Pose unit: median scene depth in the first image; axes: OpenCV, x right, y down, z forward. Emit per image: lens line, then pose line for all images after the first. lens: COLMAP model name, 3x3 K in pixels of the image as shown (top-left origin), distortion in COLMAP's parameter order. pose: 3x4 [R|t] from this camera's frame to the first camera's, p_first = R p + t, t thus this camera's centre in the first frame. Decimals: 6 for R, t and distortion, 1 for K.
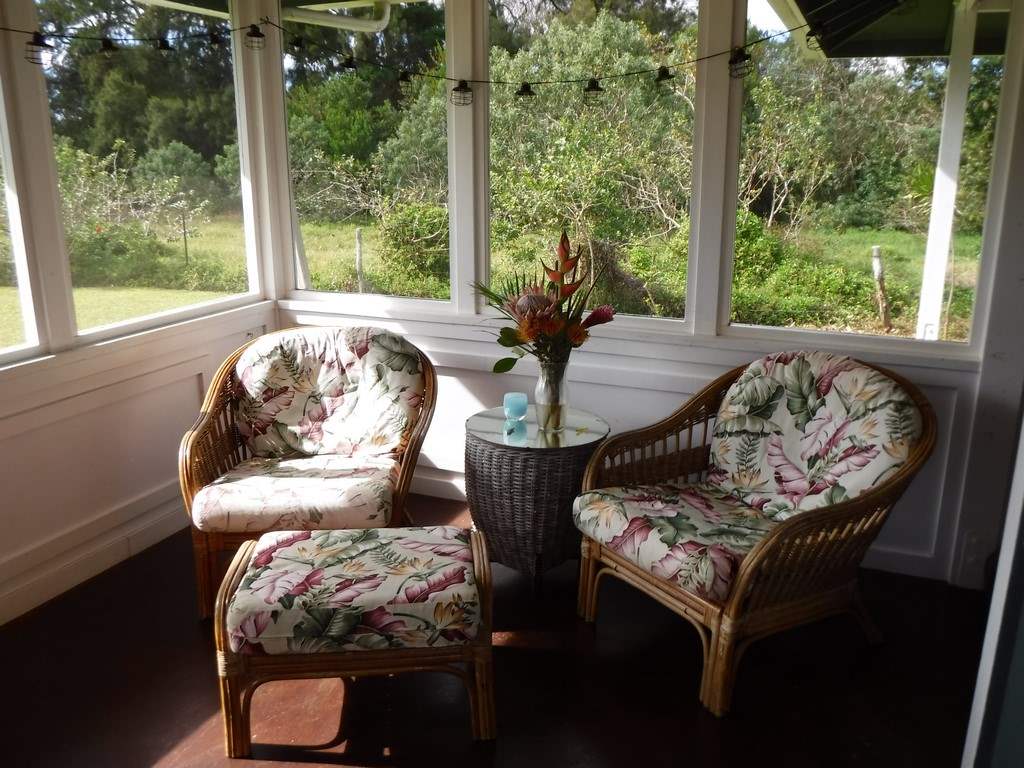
lens RADIAL K [[851.0, 0, 512.0], [0, 851.0, 384.0], [0, 0, 1]] dist [-0.082064, 0.036741]
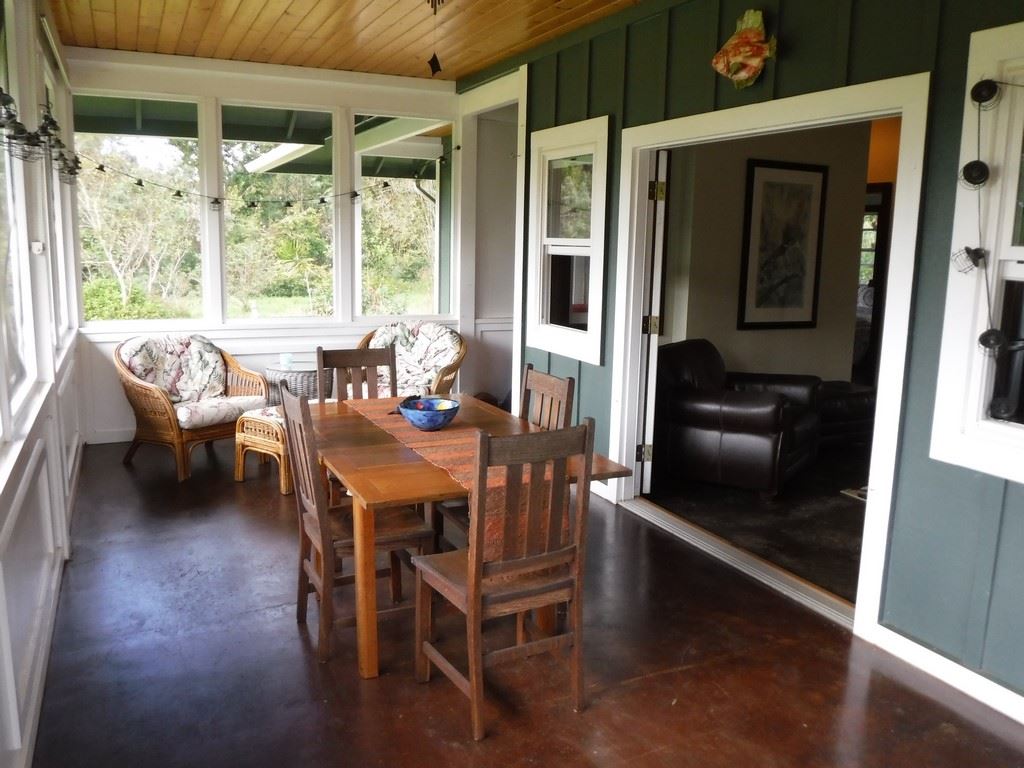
lens RADIAL K [[851.0, 0, 512.0], [0, 851.0, 384.0], [0, 0, 1]] dist [-0.082064, 0.036741]
pose [[0.667825, -0.112387, 0.735785, -1.209013], [0.177880, 0.983989, -0.011152, 0.216419], [-0.722750, 0.138329, 0.677124, -0.800962]]
